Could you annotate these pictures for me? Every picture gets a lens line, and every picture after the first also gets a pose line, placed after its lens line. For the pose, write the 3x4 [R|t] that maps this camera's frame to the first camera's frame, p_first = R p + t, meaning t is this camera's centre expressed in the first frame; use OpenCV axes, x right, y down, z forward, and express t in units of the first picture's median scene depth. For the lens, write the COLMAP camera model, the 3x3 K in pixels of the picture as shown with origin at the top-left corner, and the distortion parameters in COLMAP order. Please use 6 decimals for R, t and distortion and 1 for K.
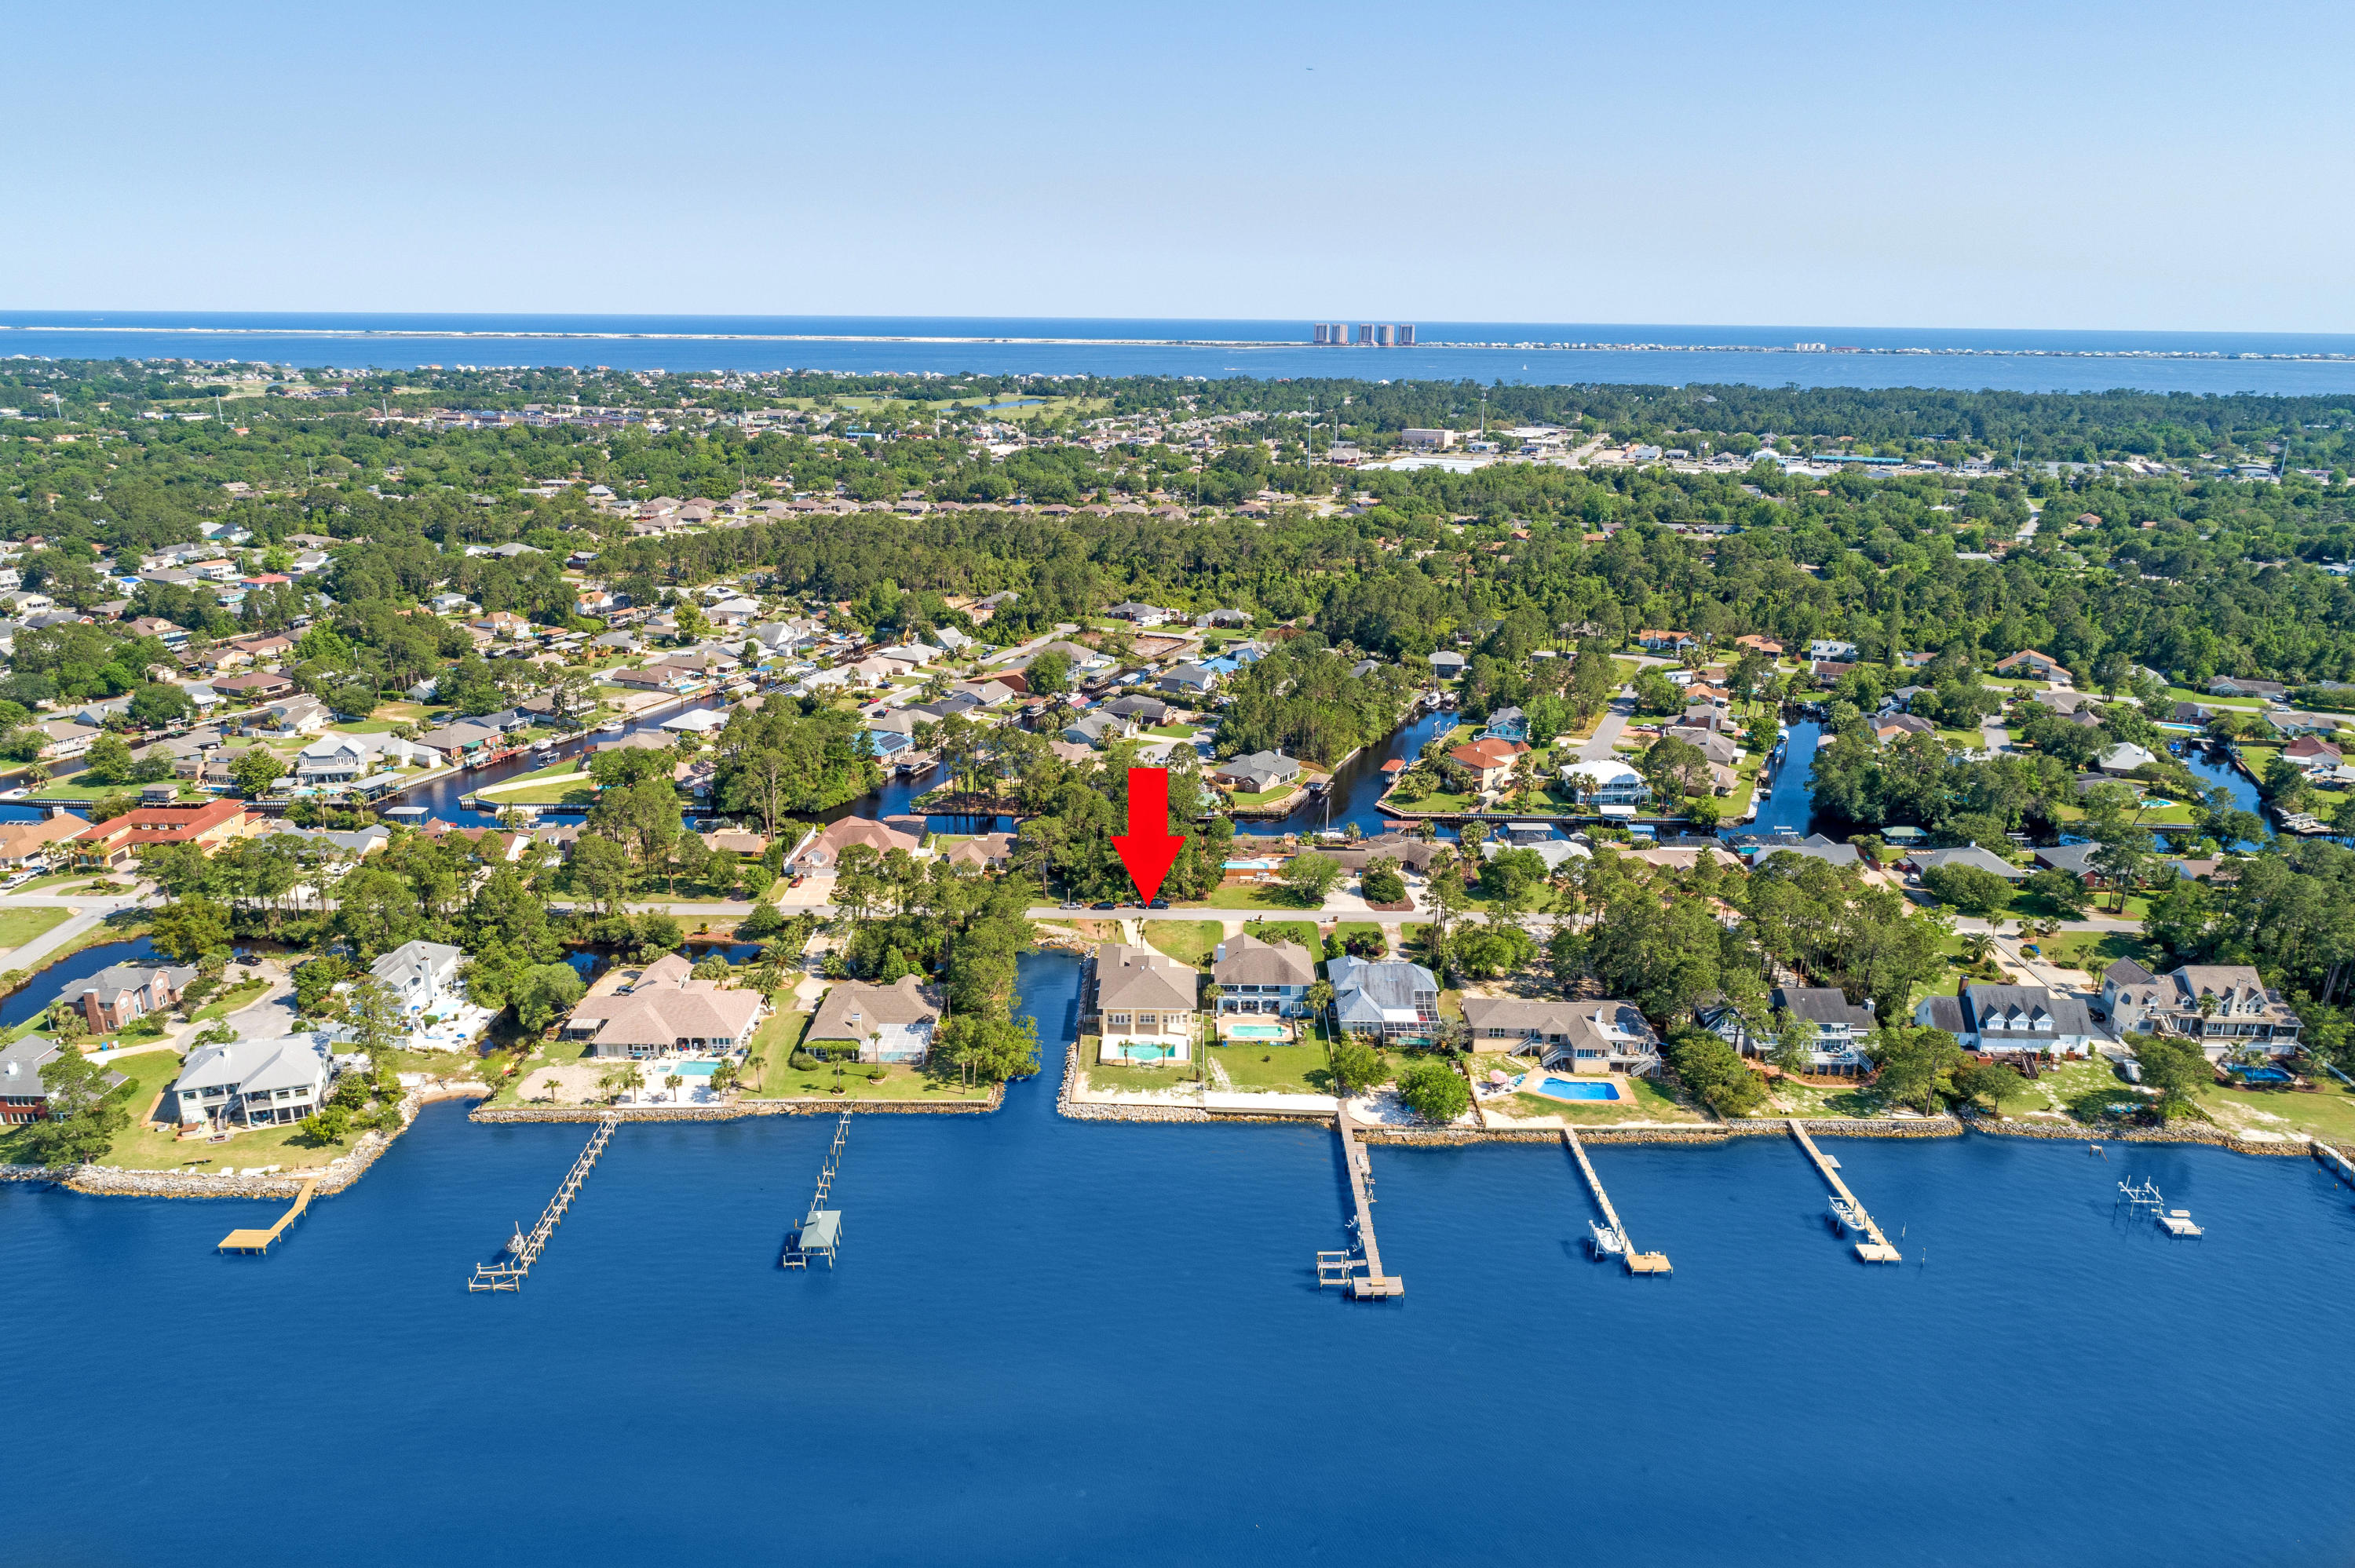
lens RADIAL K [[1584.7, 0, 1177.5], [0, 1584.7, 784.0], [0, 0, 1]] dist [-0.004638, 0.005372]
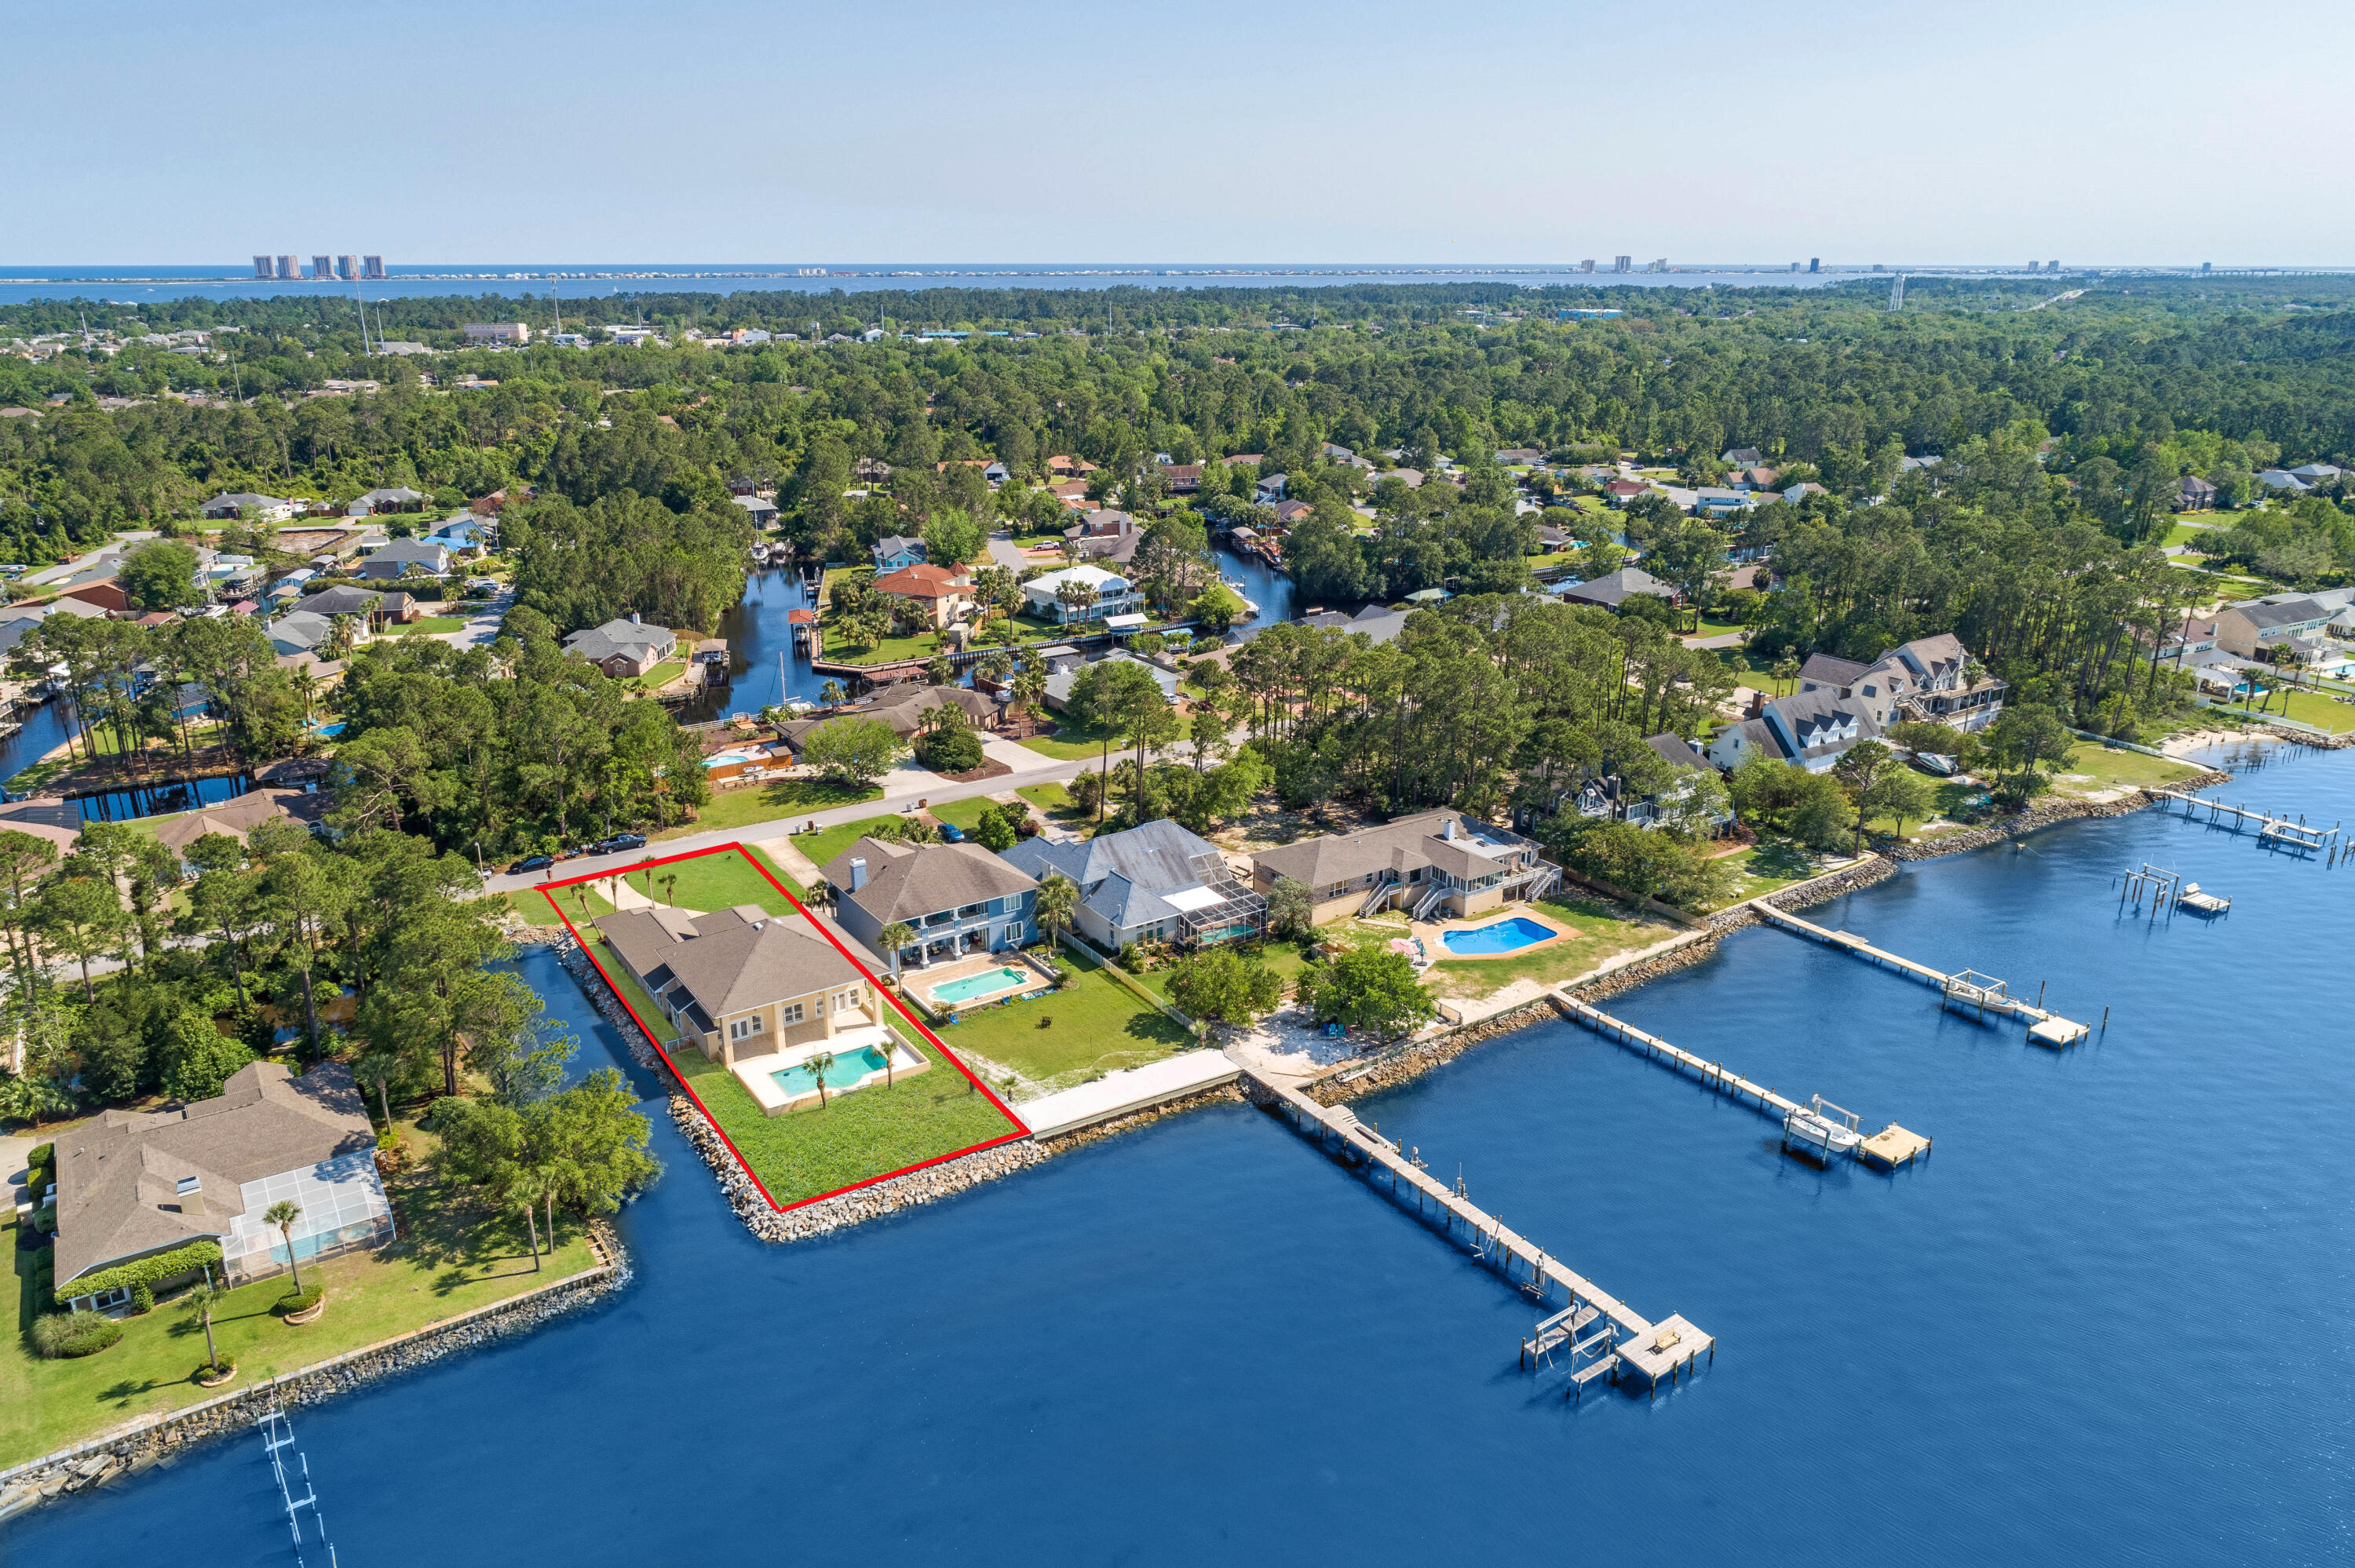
lens RADIAL K [[1584.7, 0, 1177.5], [0, 1584.7, 784.0], [0, 0, 1]] dist [-0.004638, 0.005372]
pose [[0.825676, -0.188573, 0.531695, -0.185747], [0.170564, 0.981816, 0.083344, 0.050266], [-0.537743, 0.021873, 0.842825, 0.489297]]
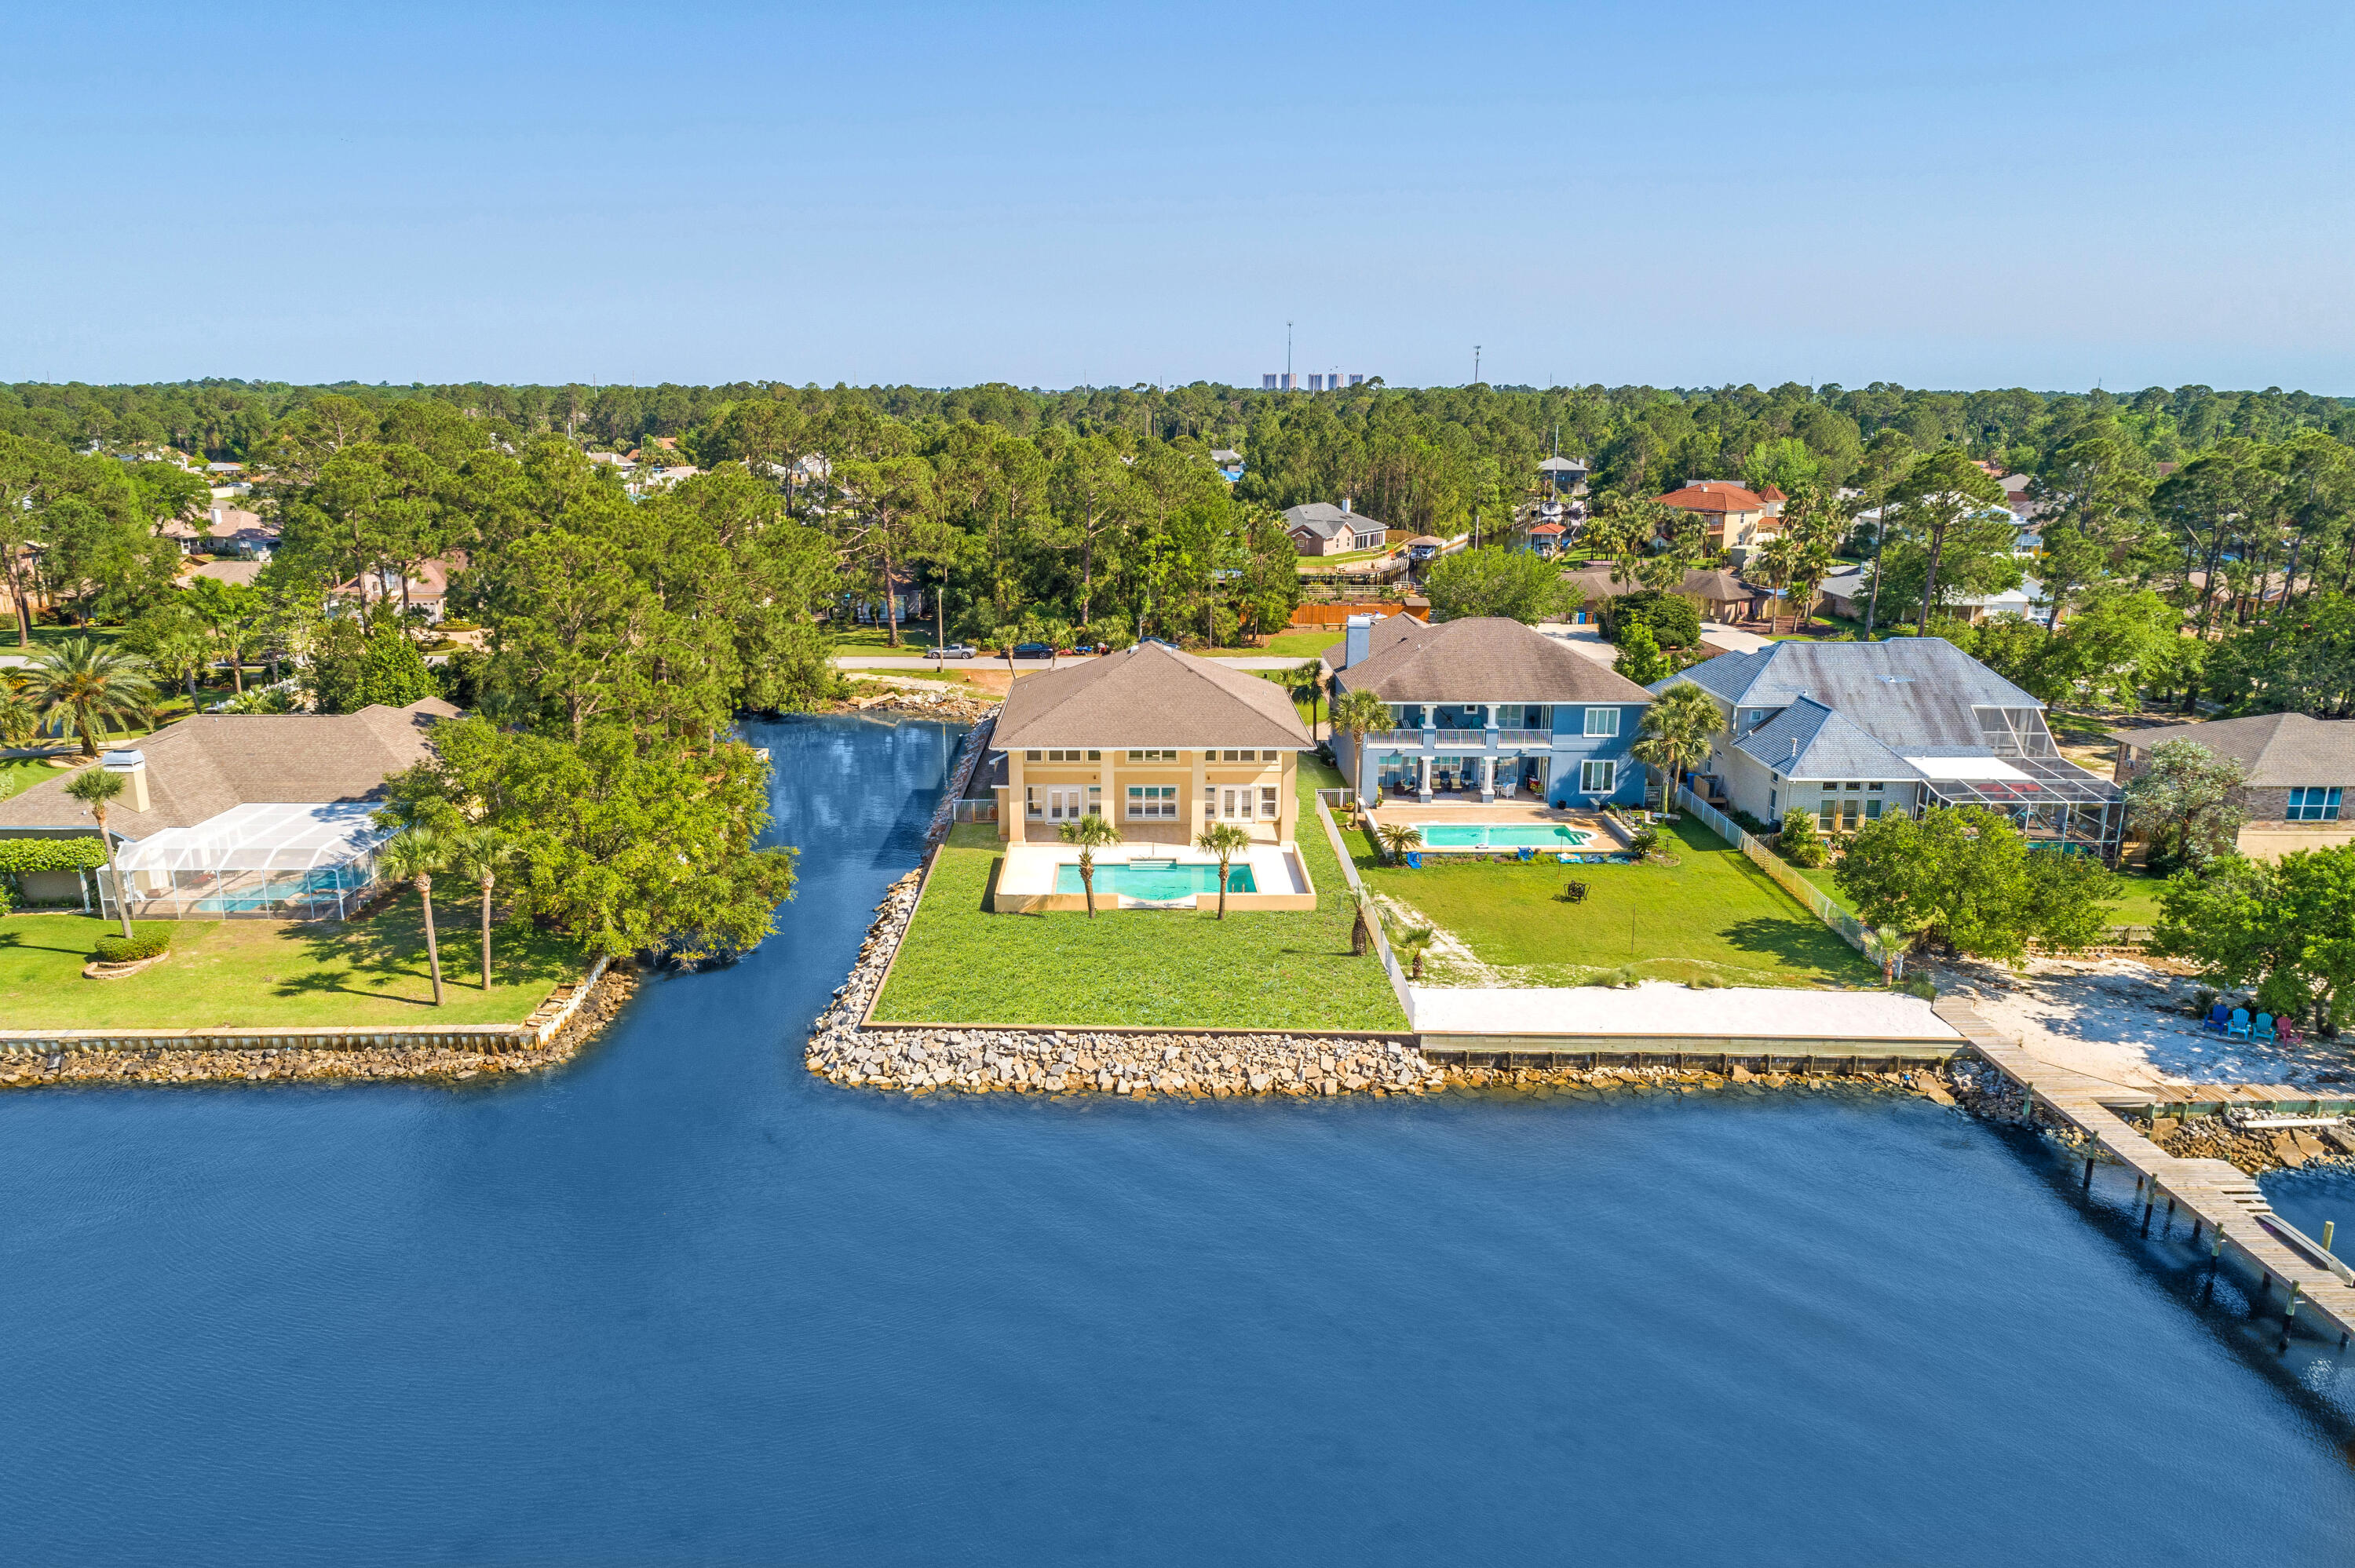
lens RADIAL K [[1584.7, 0, 1177.5], [0, 1584.7, 784.0], [0, 0, 1]] dist [-0.004638, 0.005372]
pose [[0.999444, -0.010396, 0.031688, -0.024355], [0.011842, 0.998881, -0.045798, 0.163462], [-0.031176, 0.046148, 0.998448, 0.701723]]
